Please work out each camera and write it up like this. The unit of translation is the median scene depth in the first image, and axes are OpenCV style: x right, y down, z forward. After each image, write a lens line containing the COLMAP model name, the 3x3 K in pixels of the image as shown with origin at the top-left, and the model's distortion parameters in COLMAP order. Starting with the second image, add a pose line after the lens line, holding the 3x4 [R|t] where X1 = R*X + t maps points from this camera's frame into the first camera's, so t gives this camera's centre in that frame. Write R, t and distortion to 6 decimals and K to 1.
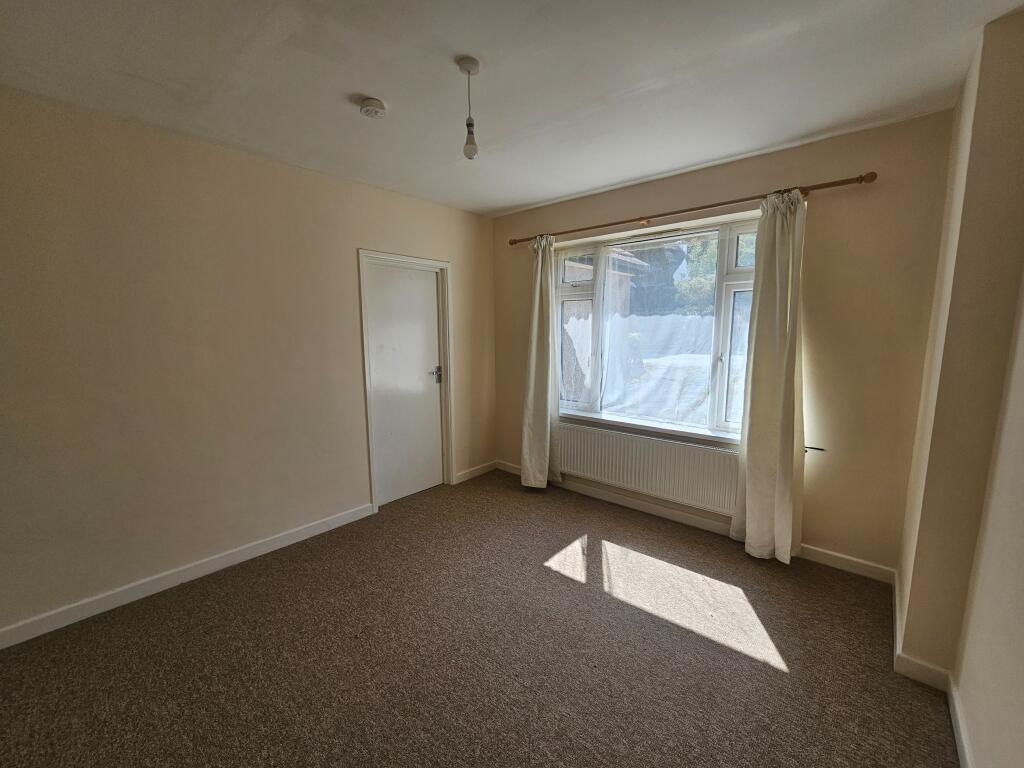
lens RADIAL K [[419.0, 0, 509.0], [0, 419.0, 386.0], [0, 0, 1]] dist [-0.000467, -0.000073]
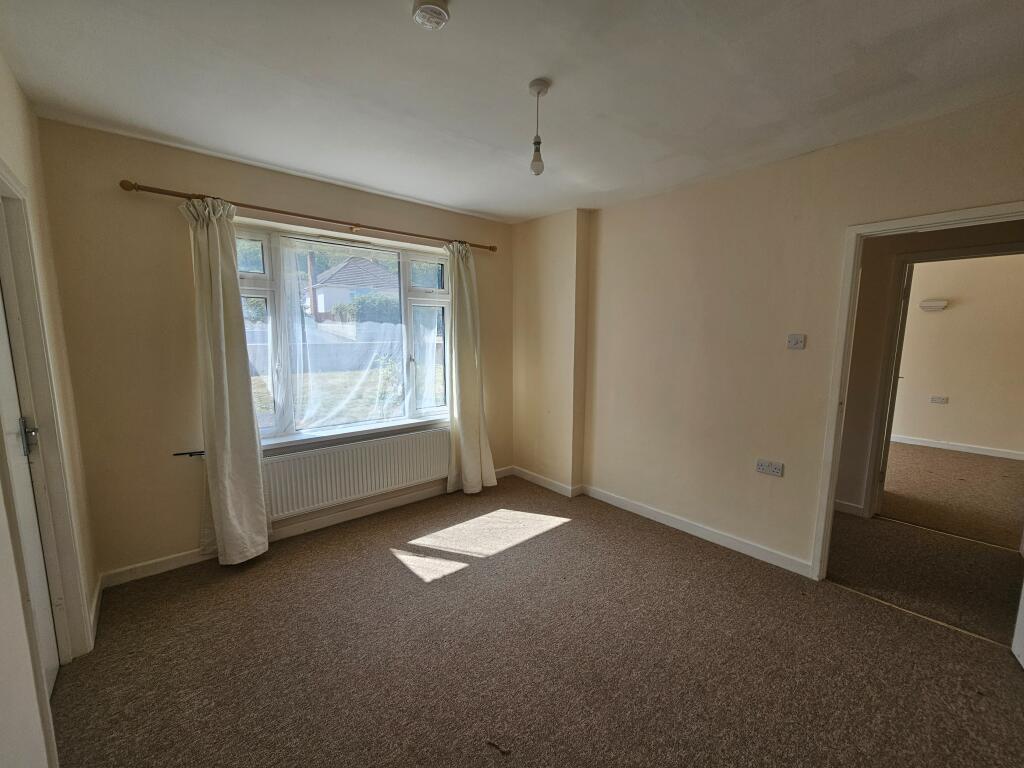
lens RADIAL K [[419.0, 0, 508.2], [0, 419.0, 387.3], [0, 0, 1]] dist [-0.000467, -0.000073]
pose [[0.145124, -0.119710, 0.982145, -0.689240], [0.129839, 0.986374, 0.101040, -0.073779], [-0.980857, 0.112857, 0.158690, 0.552888]]
